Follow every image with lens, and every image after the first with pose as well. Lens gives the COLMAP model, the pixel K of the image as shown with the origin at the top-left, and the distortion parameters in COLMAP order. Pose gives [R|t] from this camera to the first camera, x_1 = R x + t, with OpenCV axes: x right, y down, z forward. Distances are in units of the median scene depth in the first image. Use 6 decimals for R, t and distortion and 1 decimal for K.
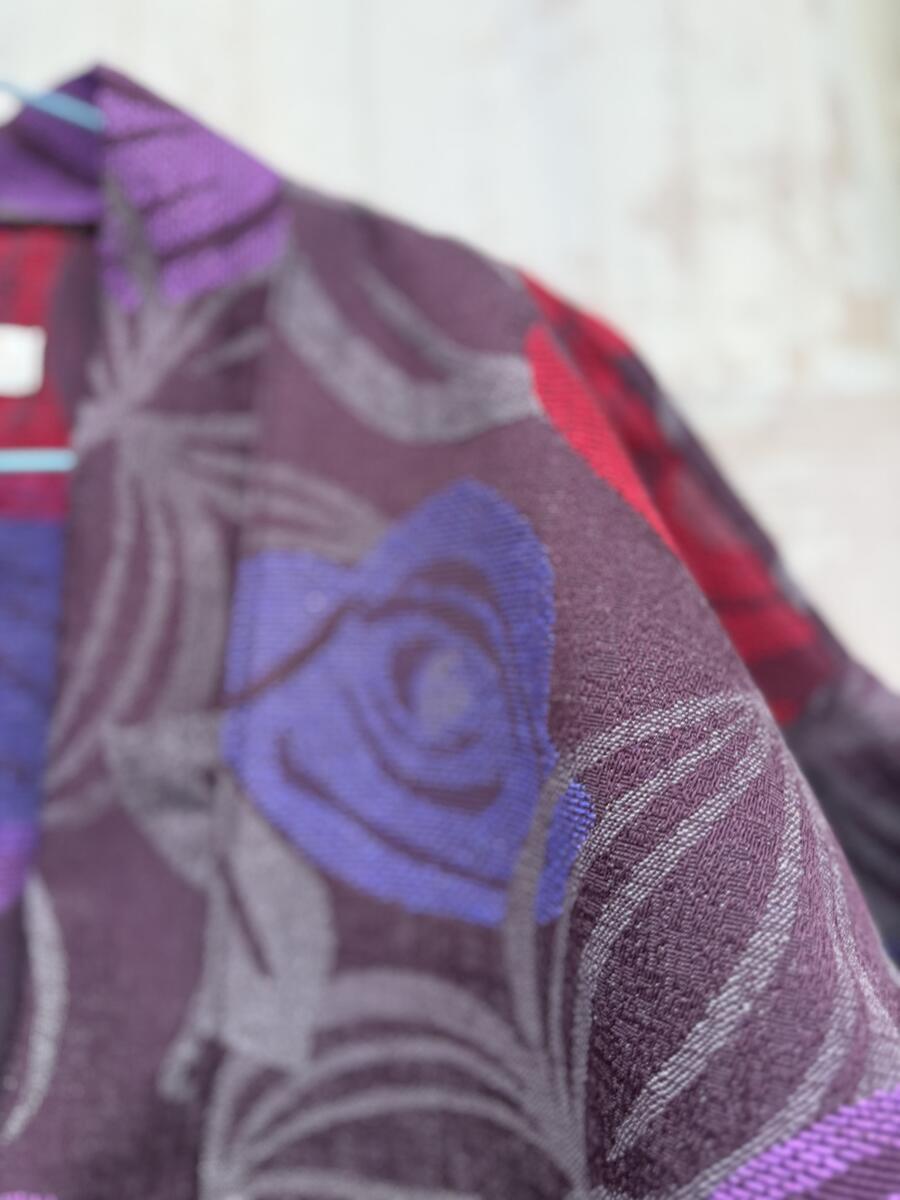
lens RADIAL K [[919.0, 0, 431.9], [0, 919.0, 577.9], [0, 0, 1]] dist [0.040262, -0.110975]
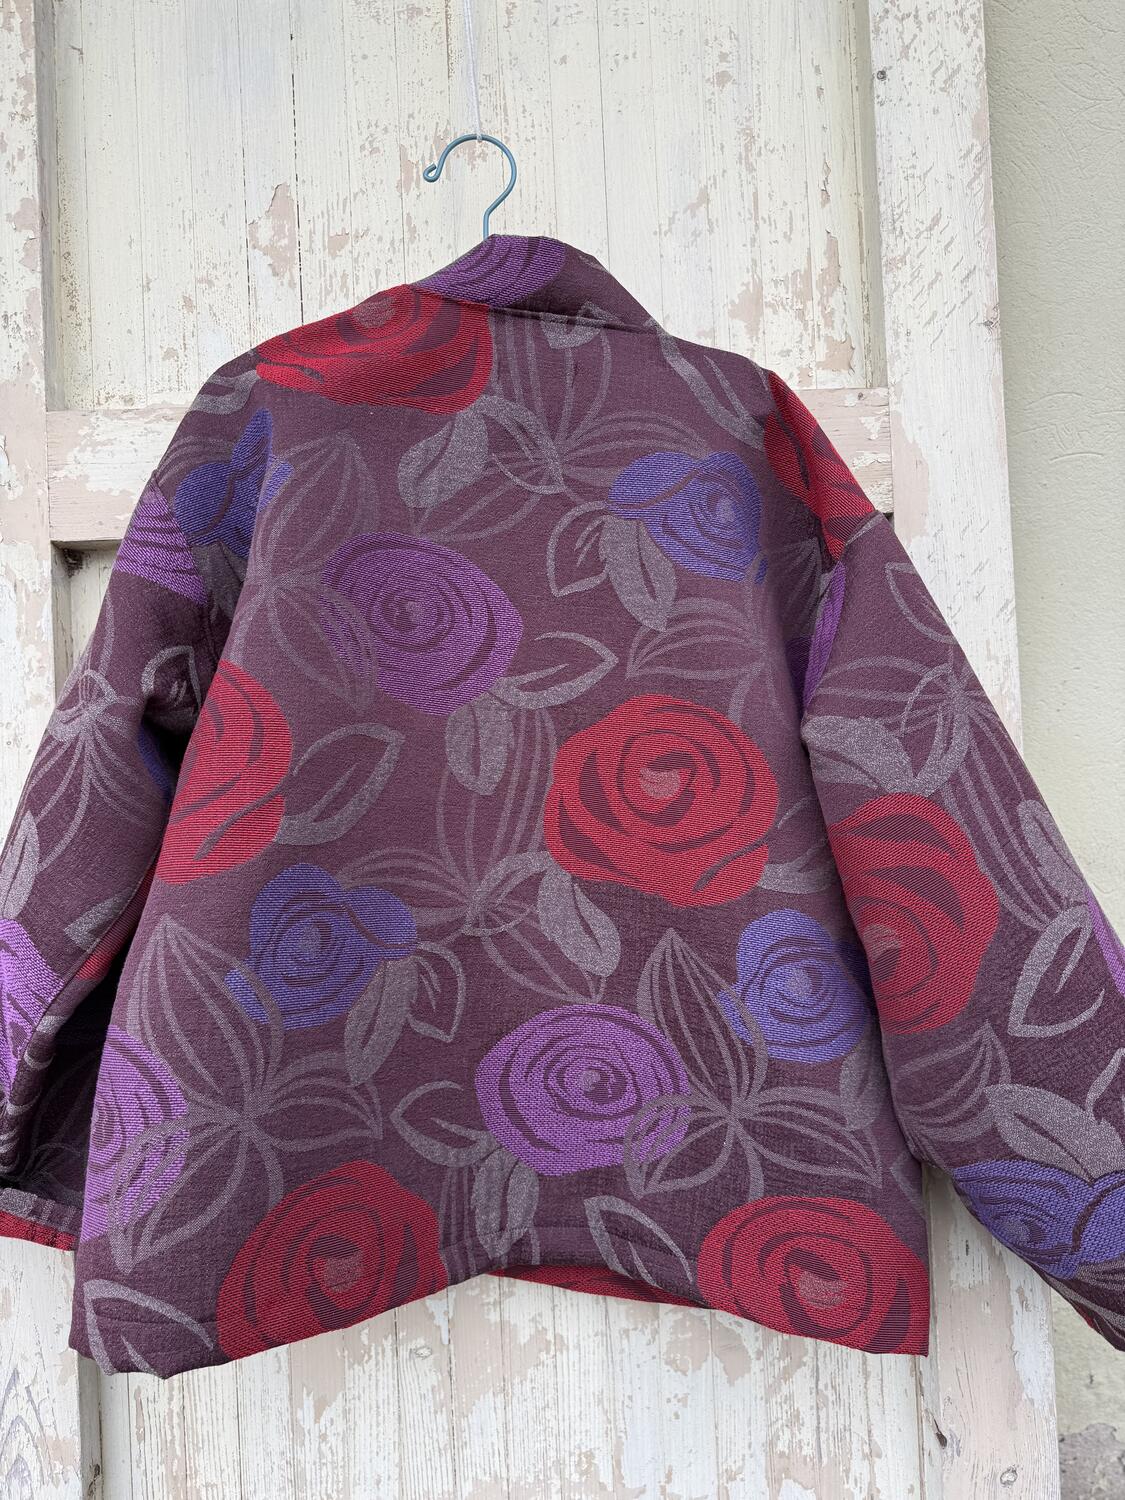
lens RADIAL K [[1081.2, 0, 562.2], [0, 1081.2, 742.1], [0, 0, 1]] dist [-0.000656, -0.004891]
pose [[0.997586, -0.010630, -0.068627, -0.027834], [0.018509, 0.993168, 0.115214, 0.484270], [0.066934, -0.116206, 0.990967, -2.505994]]
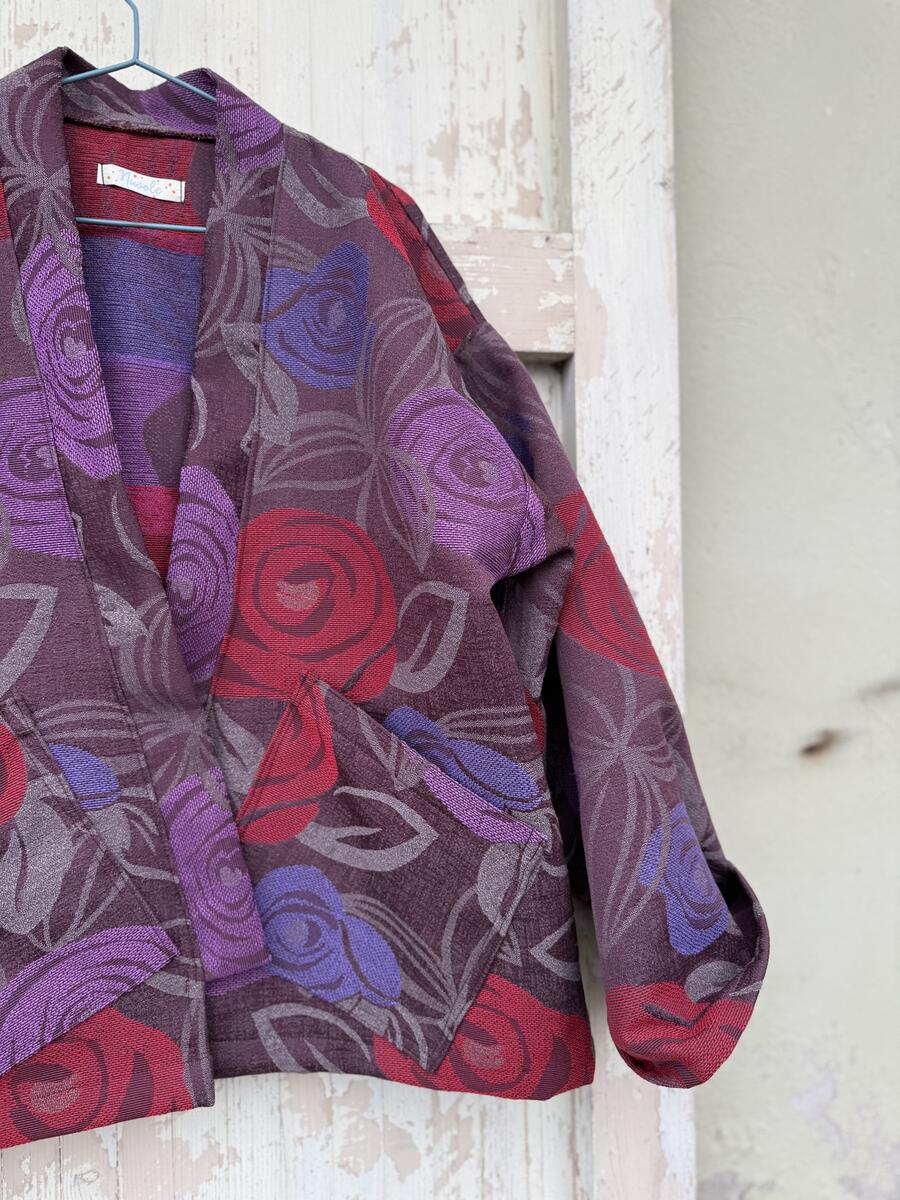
lens RADIAL K [[865.0, 0, 449.8], [0, 865.0, 593.7], [0, 0, 1]] dist [-0.000656, -0.004891]
pose [[0.995455, 0.015138, 0.094024, 0.122688], [-0.026626, 0.992153, 0.122159, 0.646382], [-0.091437, -0.124107, 0.988047, -1.851199]]
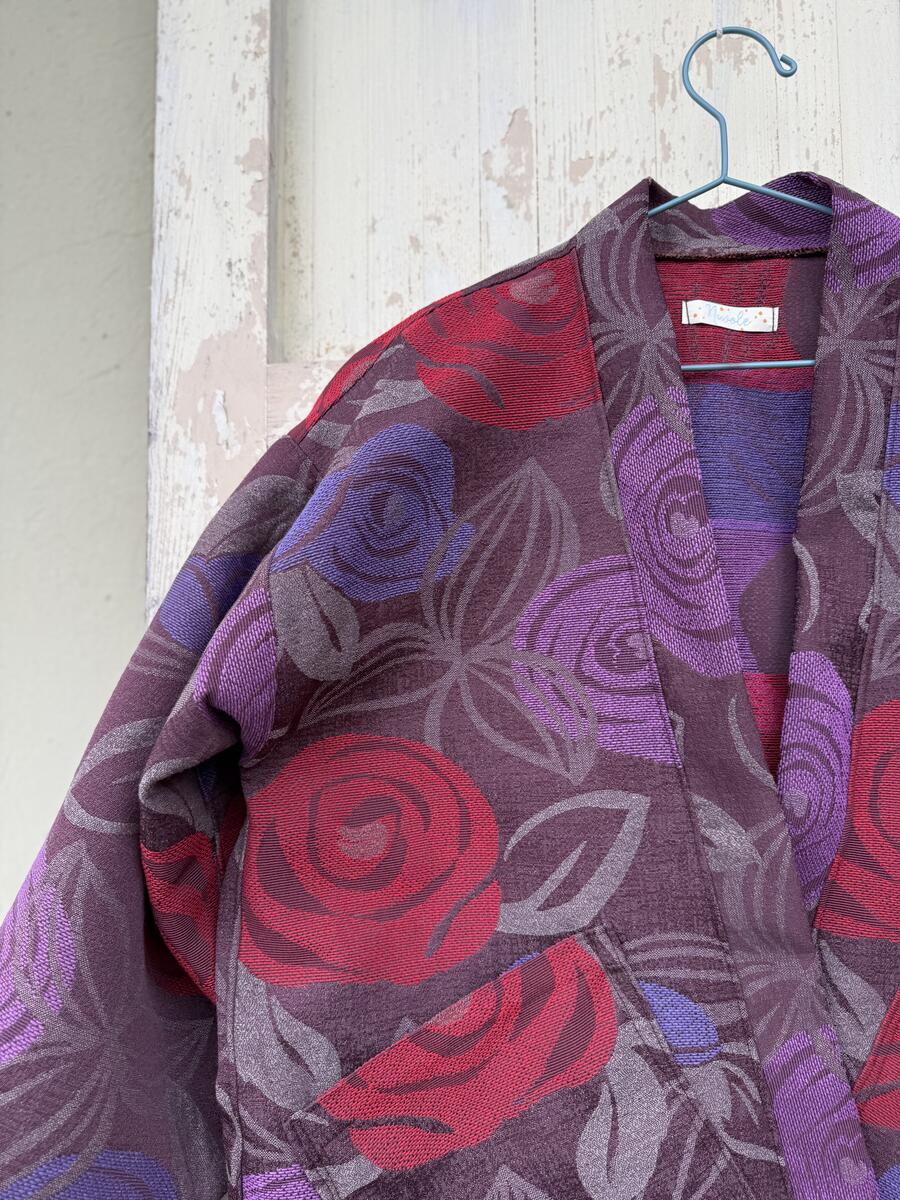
lens RADIAL K [[867.6, 0, 450.0], [0, 867.6, 600.0], [0, 0, 1]] dist [-0.000366, -0.011116]
pose [[0.964921, 0.012918, -0.262222, -0.708925], [0.007691, 0.996969, 0.077418, 0.300567], [0.262428, -0.076719, 0.961897, -1.425661]]
